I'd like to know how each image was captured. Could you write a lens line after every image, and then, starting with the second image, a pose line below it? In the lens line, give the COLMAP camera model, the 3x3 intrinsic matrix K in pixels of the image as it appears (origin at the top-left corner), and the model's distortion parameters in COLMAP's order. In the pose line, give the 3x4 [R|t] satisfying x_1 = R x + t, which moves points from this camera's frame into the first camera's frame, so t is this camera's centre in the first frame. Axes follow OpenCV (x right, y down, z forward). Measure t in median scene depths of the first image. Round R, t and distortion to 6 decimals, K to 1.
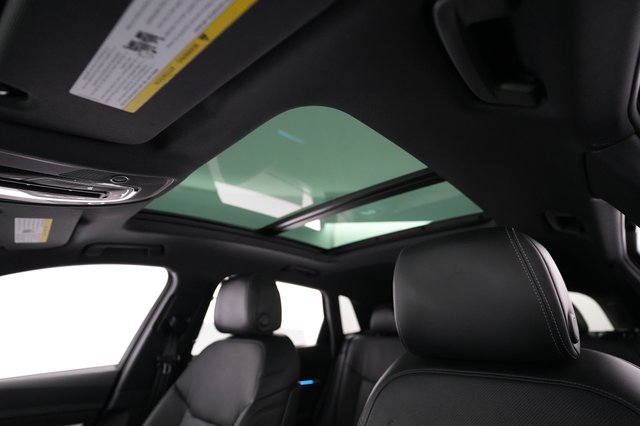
lens RADIAL K [[300.4, 0, 320.0], [0, 300.4, 213.0], [0, 0, 1]] dist [-0.006561, -0.000088]
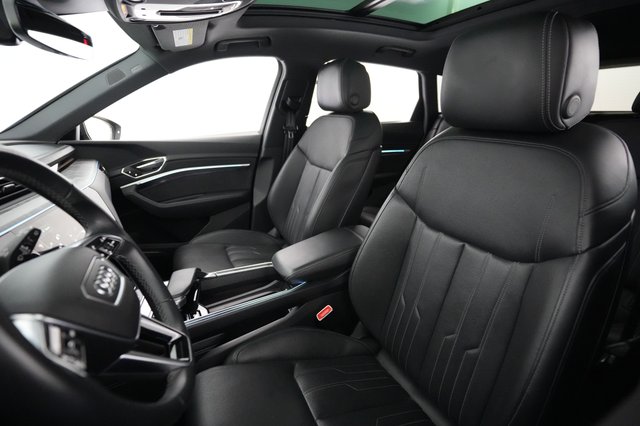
lens RADIAL K [[300.4, 0, 320.0], [0, 300.4, 213.0], [0, 0, 1]] dist [-0.006561, -0.000088]
pose [[0.938474, 0.117807, -0.324636, 0.126880], [0.119894, 0.770413, 0.626171, -0.070510], [0.323871, -0.626567, 0.708888, -0.198925]]
